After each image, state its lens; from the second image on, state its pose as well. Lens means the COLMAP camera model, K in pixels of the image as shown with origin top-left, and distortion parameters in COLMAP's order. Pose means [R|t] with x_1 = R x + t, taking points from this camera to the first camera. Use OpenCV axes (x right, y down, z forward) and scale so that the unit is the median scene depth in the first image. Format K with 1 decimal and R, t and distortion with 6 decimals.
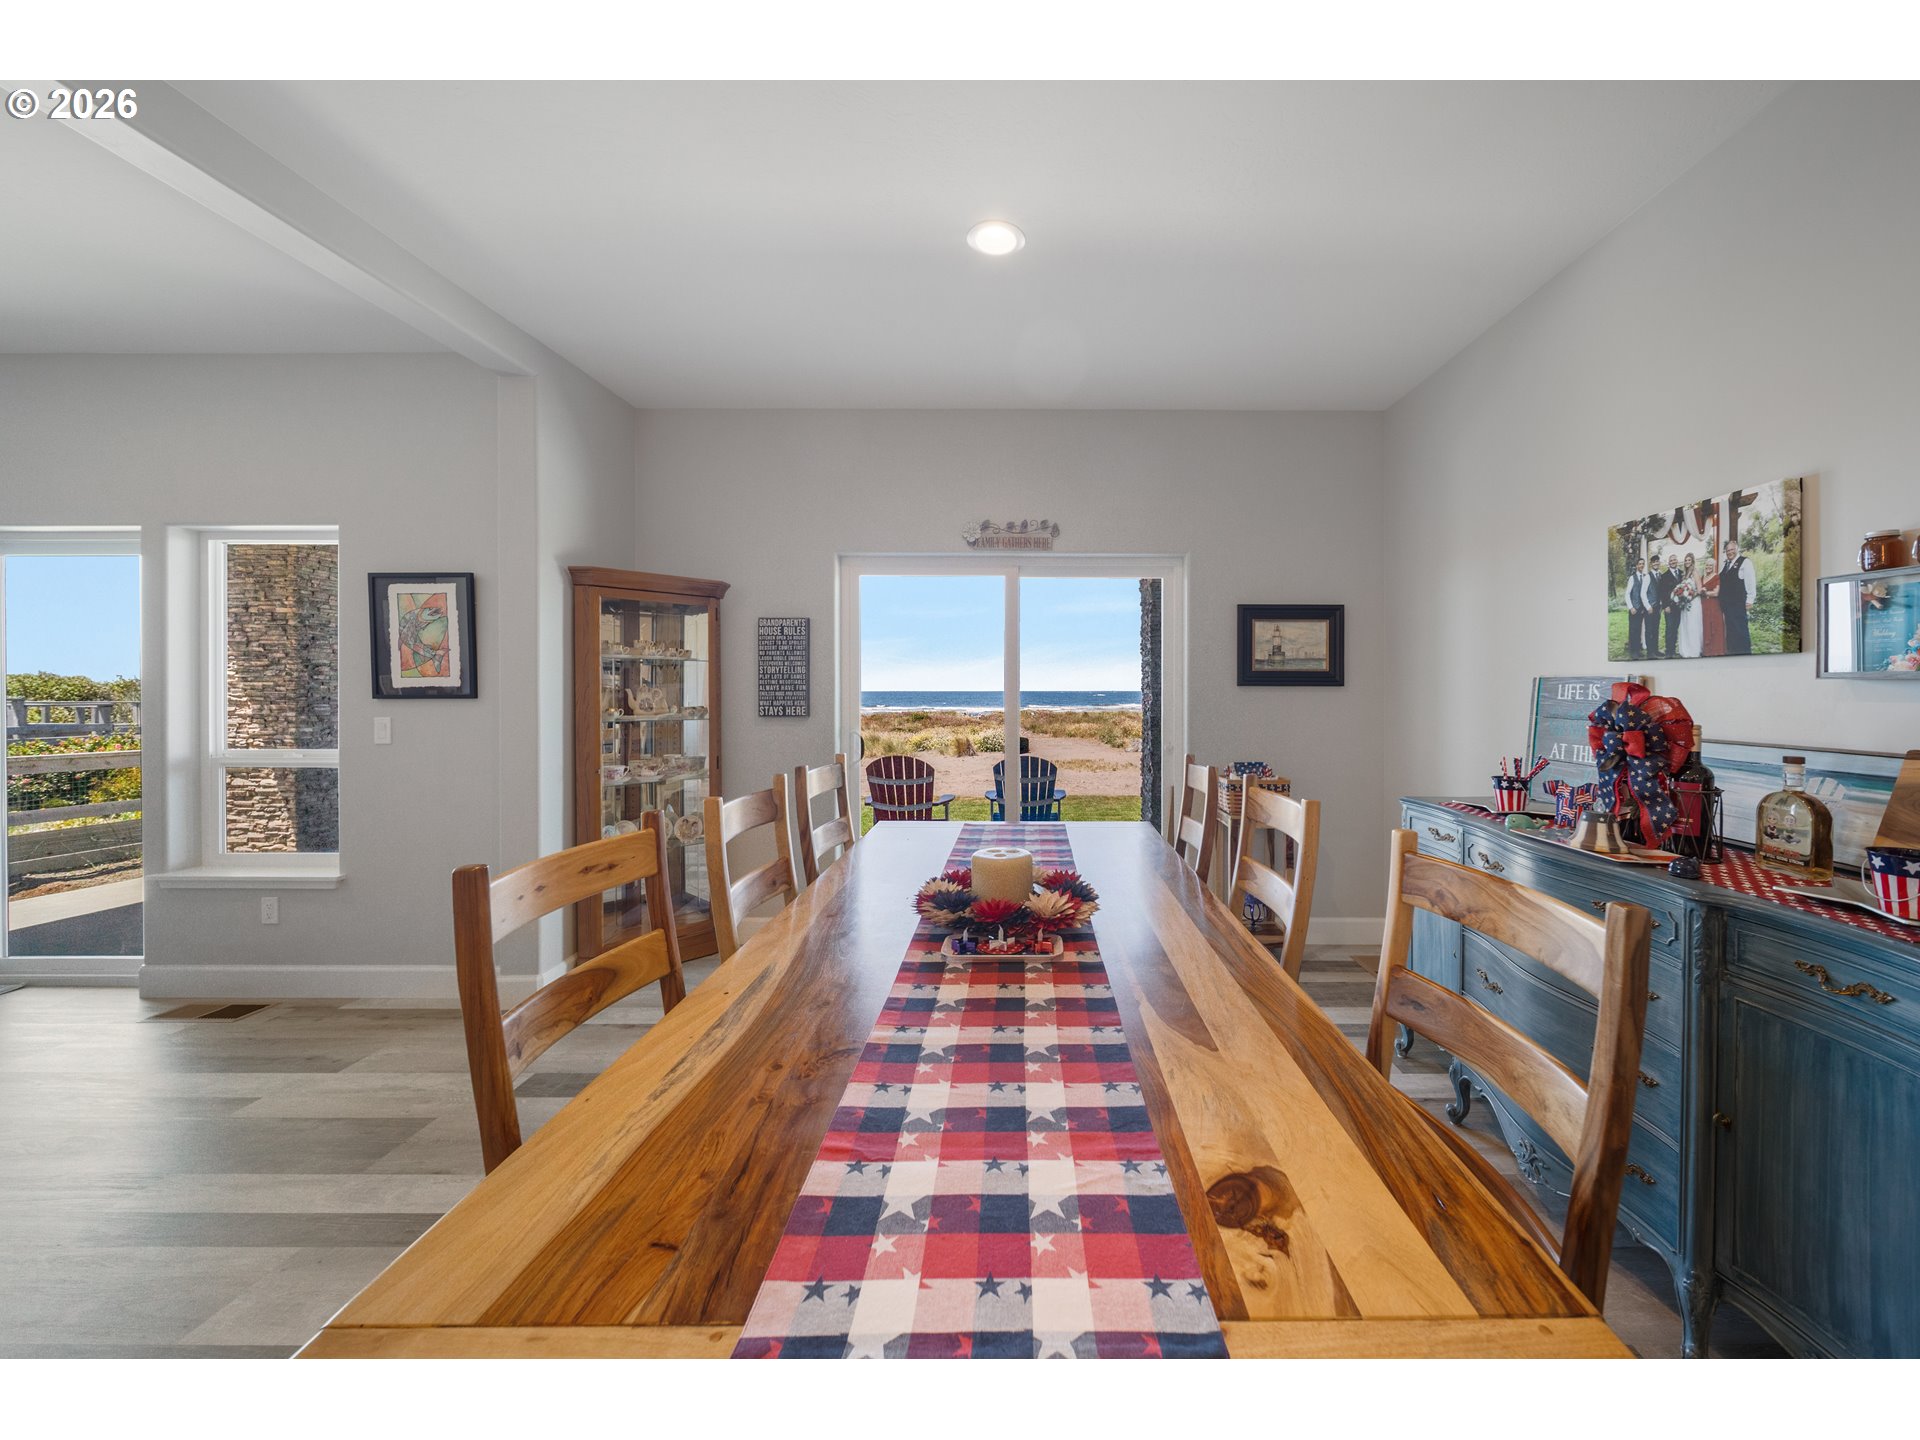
lens RADIAL K [[722.9, 0, 1012.3], [0, 722.9, 690.7], [0, 0, 1]] dist [-0.000705, -0.000375]
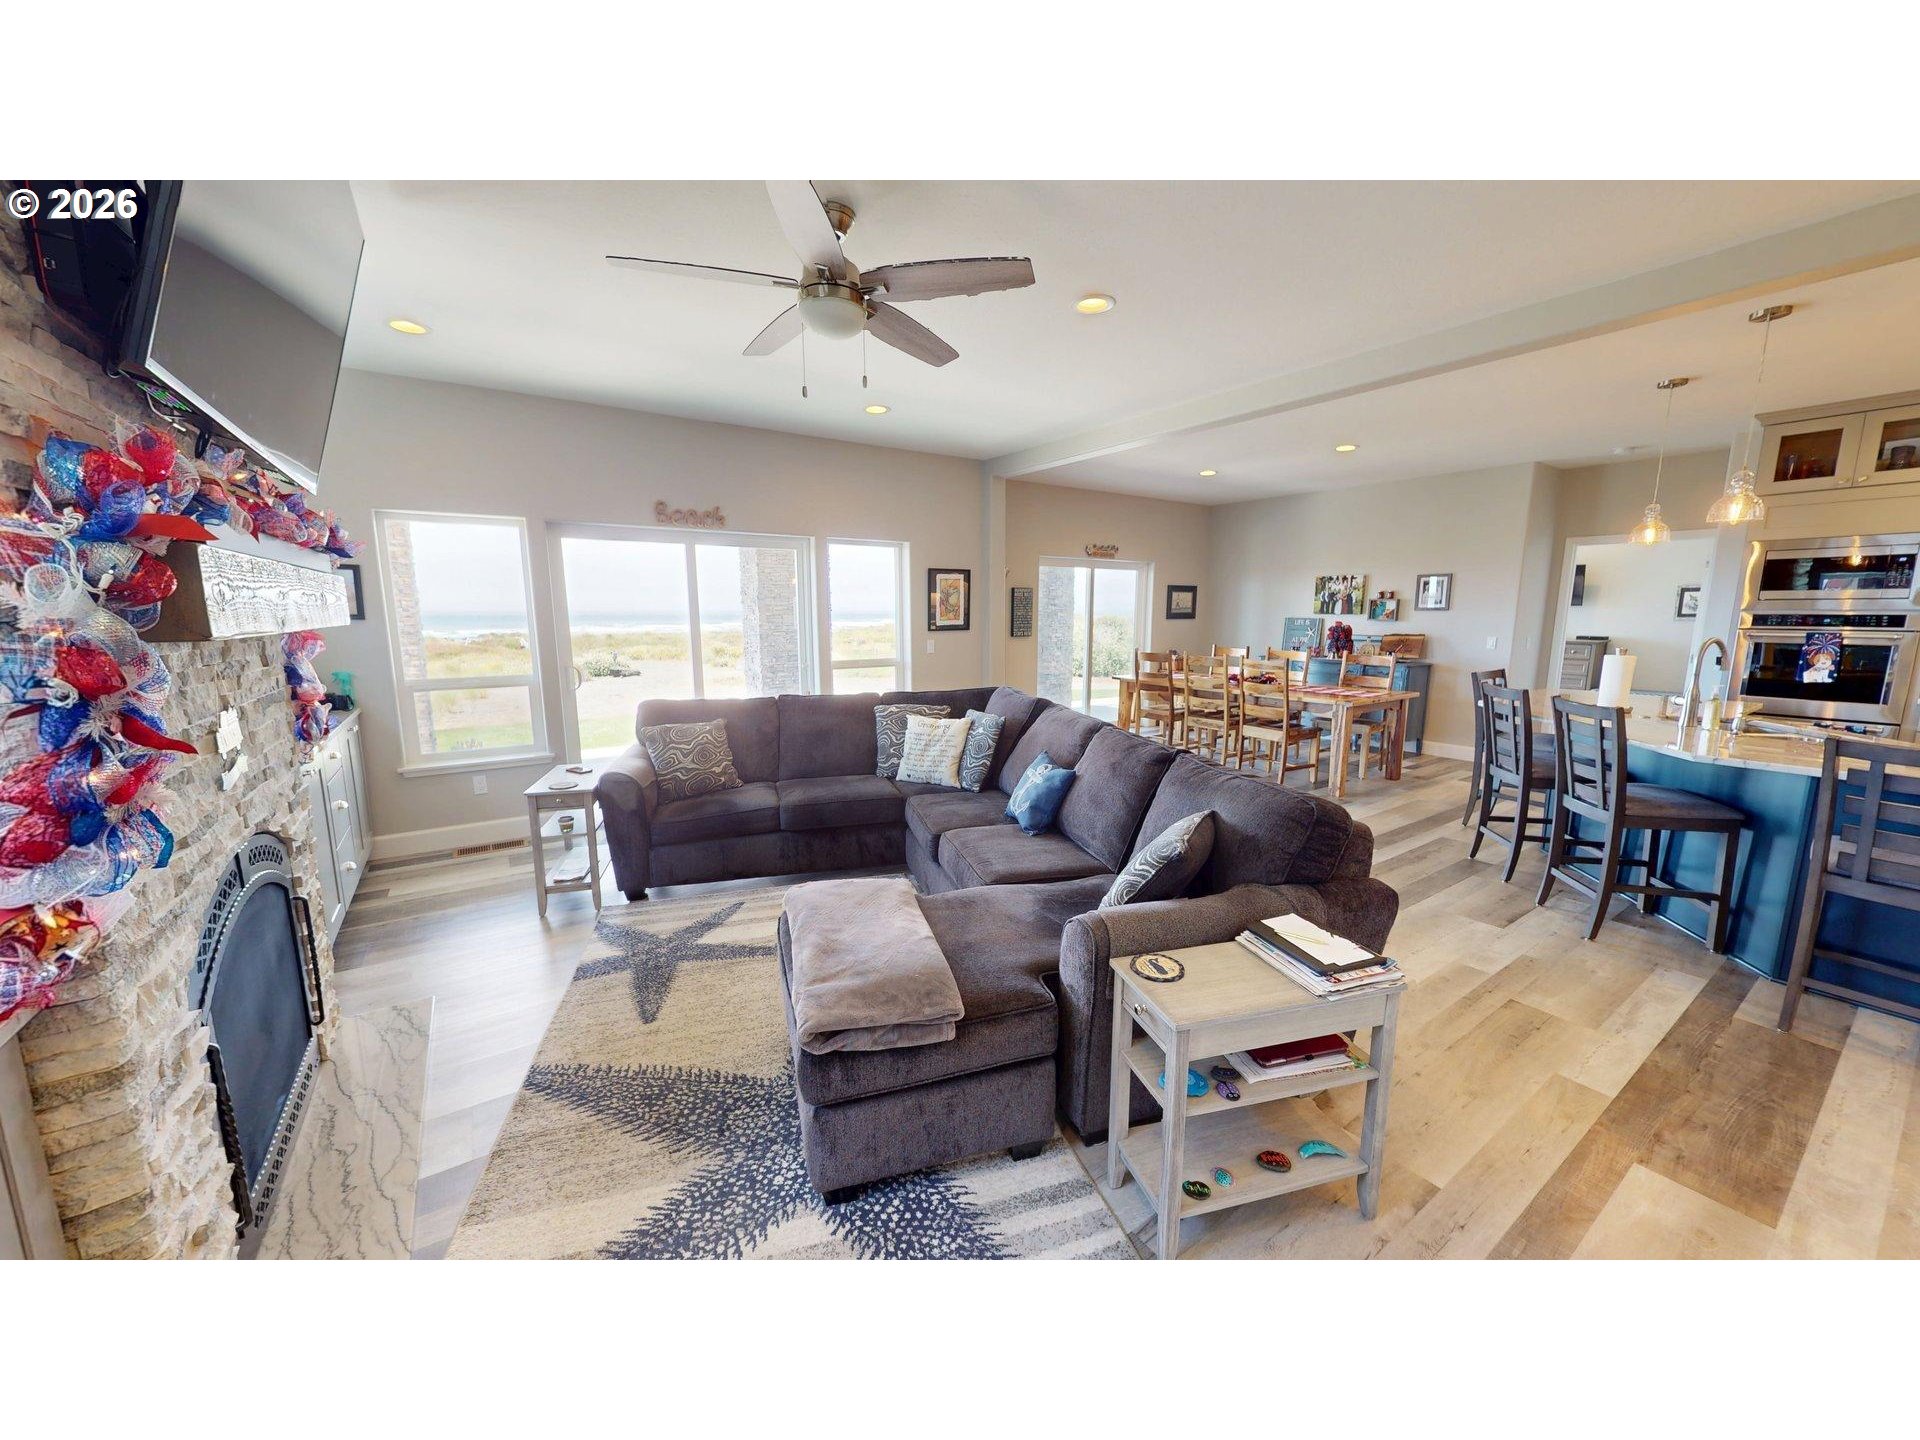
lens RADIAL K [[724.4, 0, 961.9], [0, 724.4, 731.5], [0, 0, 1]] dist [0.001819, 0.000317]
pose [[0.814716, -0.098407, 0.571449, -2.737299], [0.002808, 0.986152, 0.165818, -0.066046], [-0.579853, -0.133490, 0.803711, -0.982774]]
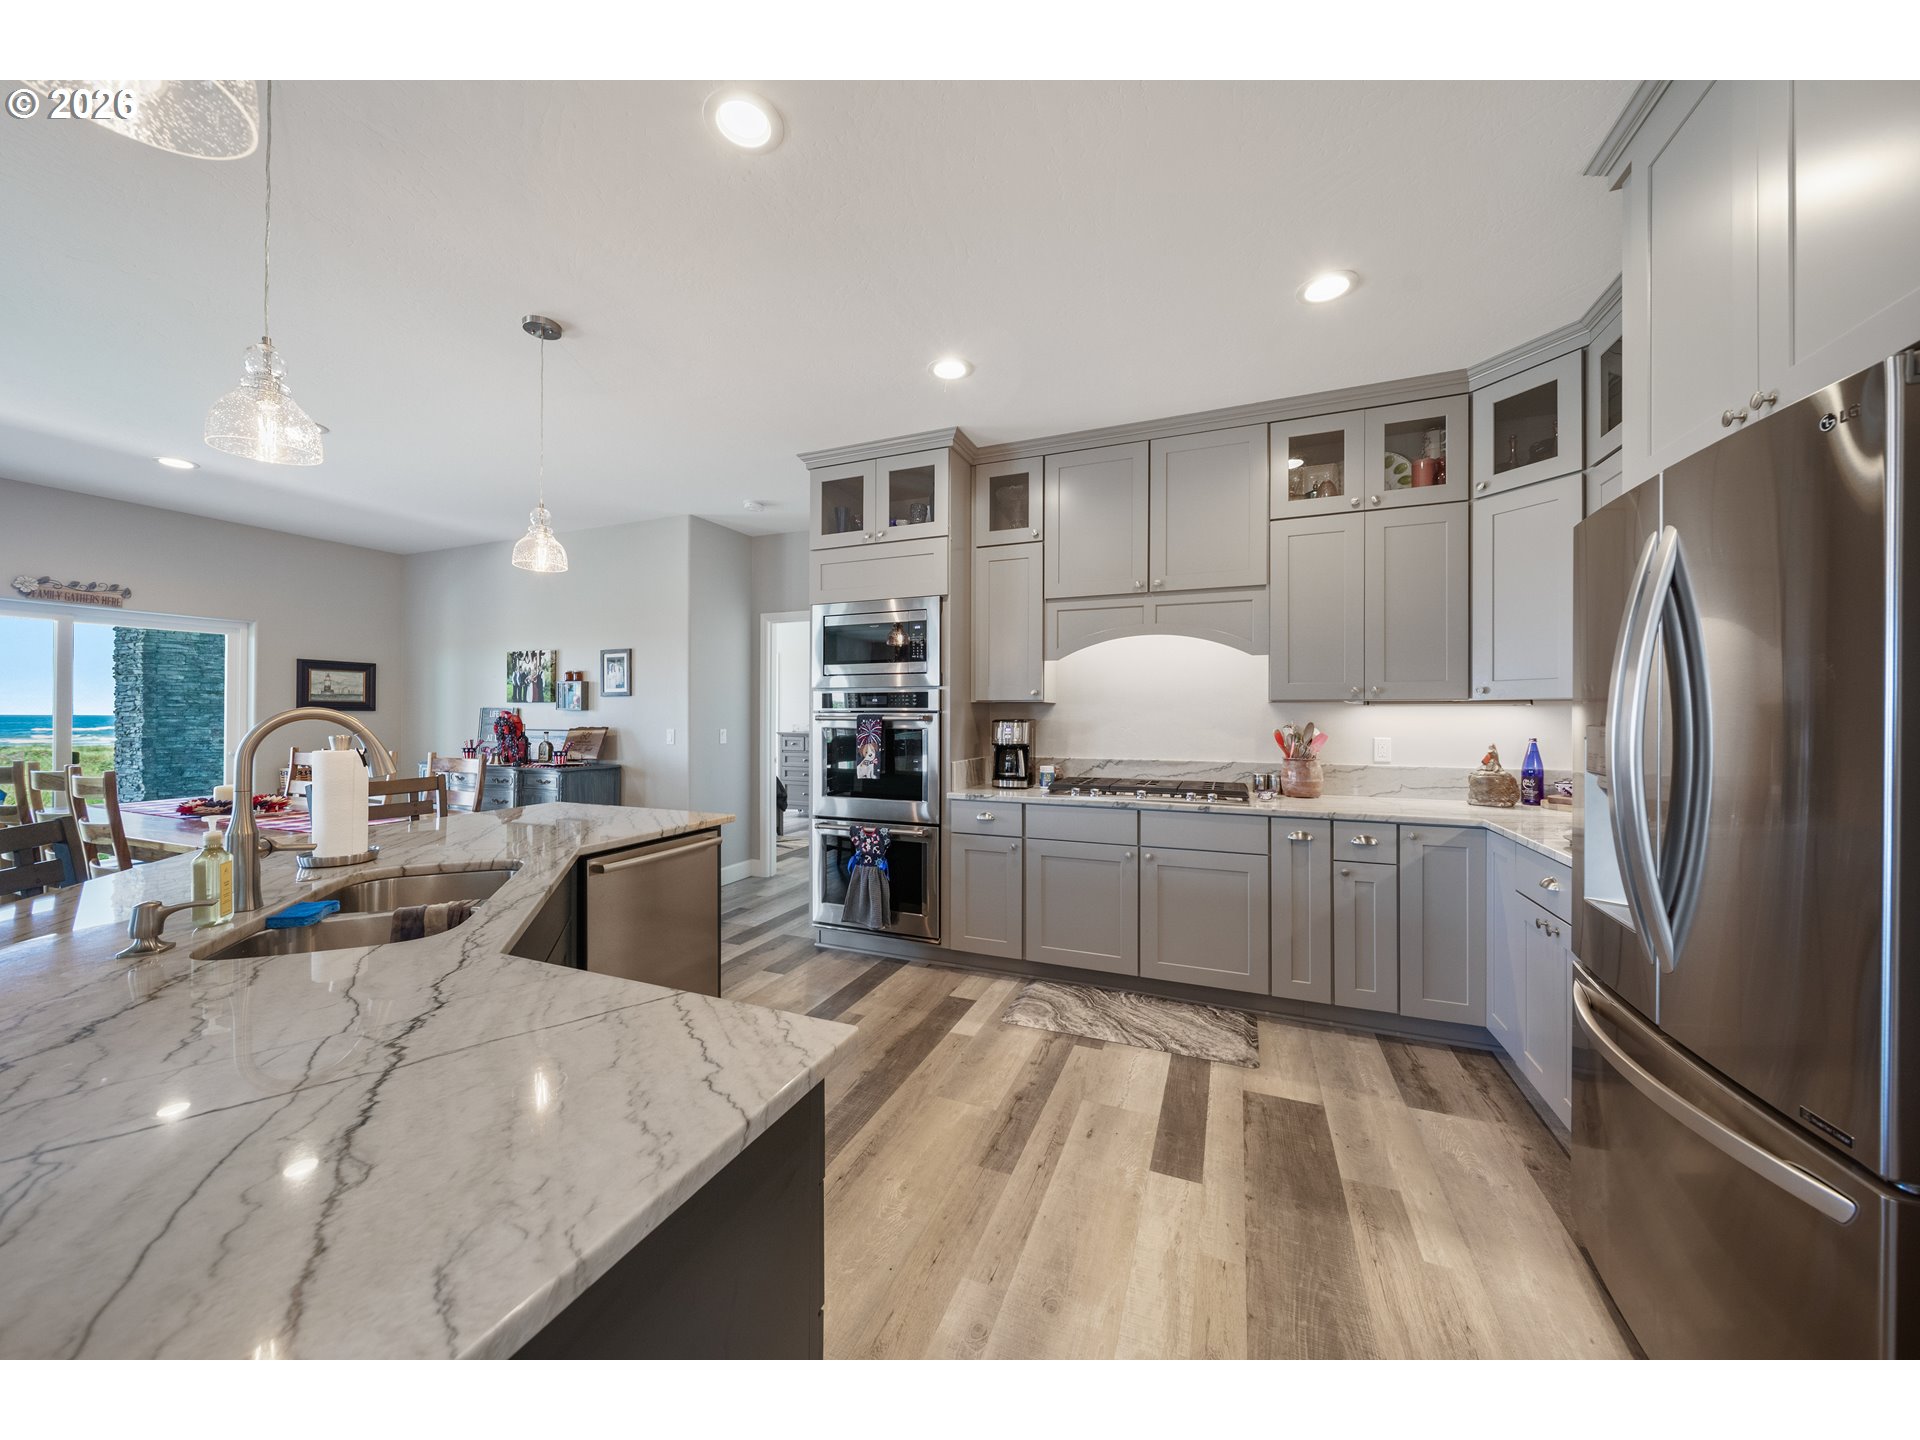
lens RADIAL K [[694.2, 0, 965.4], [0, 694.2, 710.2], [0, 0, 1]] dist [-0.000455, -0.000134]
pose [[0.364842, 0.004967, 0.931056, -0.923146], [0.000511, 0.999985, -0.005535, 0.002799], [-0.931069, 0.002495, 0.364834, -1.479893]]
